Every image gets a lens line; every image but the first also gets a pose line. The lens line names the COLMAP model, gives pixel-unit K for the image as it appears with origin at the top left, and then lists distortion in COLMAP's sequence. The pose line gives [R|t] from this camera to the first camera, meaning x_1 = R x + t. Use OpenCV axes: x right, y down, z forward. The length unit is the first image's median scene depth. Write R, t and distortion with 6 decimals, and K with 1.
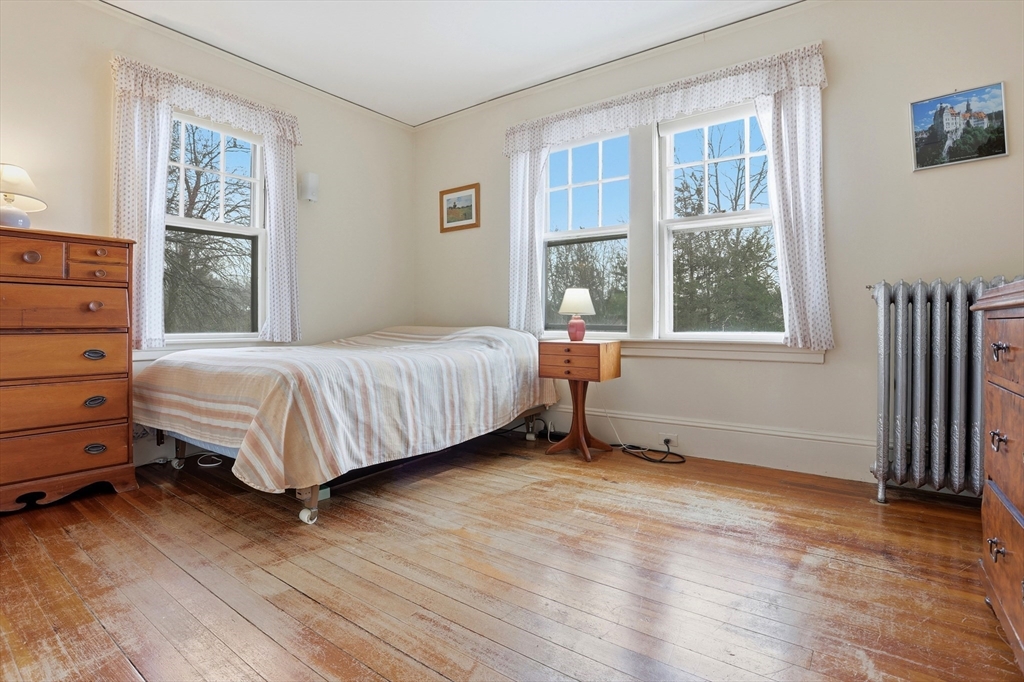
lens RADIAL K [[502.5, 0, 508.6], [0, 502.5, 325.9], [0, 0, 1]] dist [-0.094293, 0.044637]
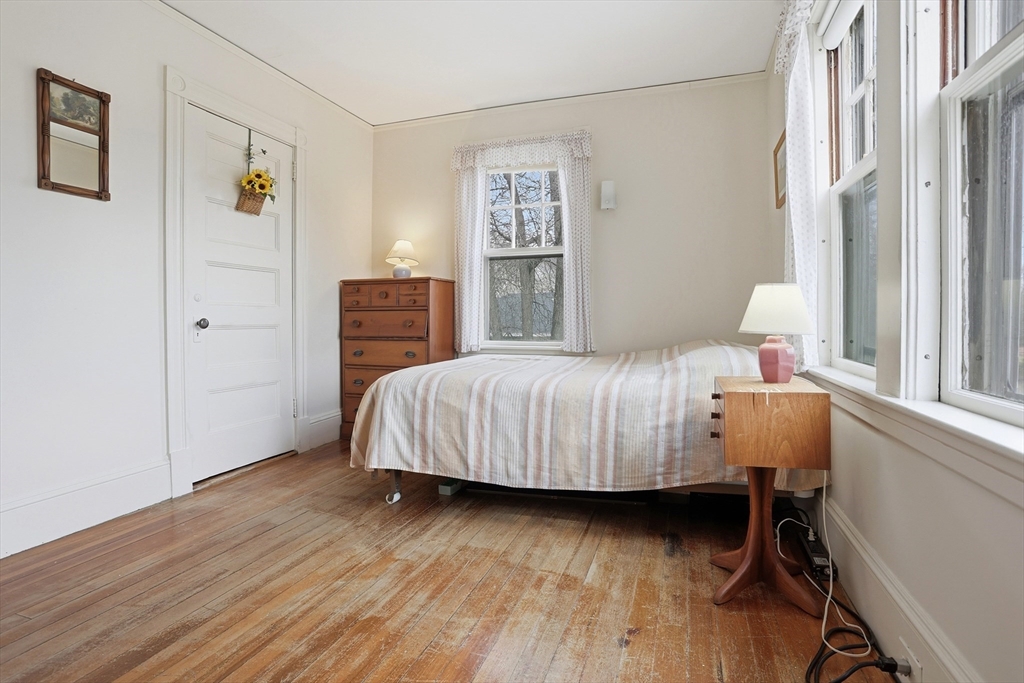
lens RADIAL K [[502.5, 0, 508.6], [0, 502.5, 326.4], [0, 0, 1]] dist [-0.094293, 0.044637]
pose [[0.315265, 0.012391, -0.948923, 0.729926], [-0.003037, 0.999923, 0.012048, -0.048023], [0.948999, -0.000916, 0.315278, 0.752785]]
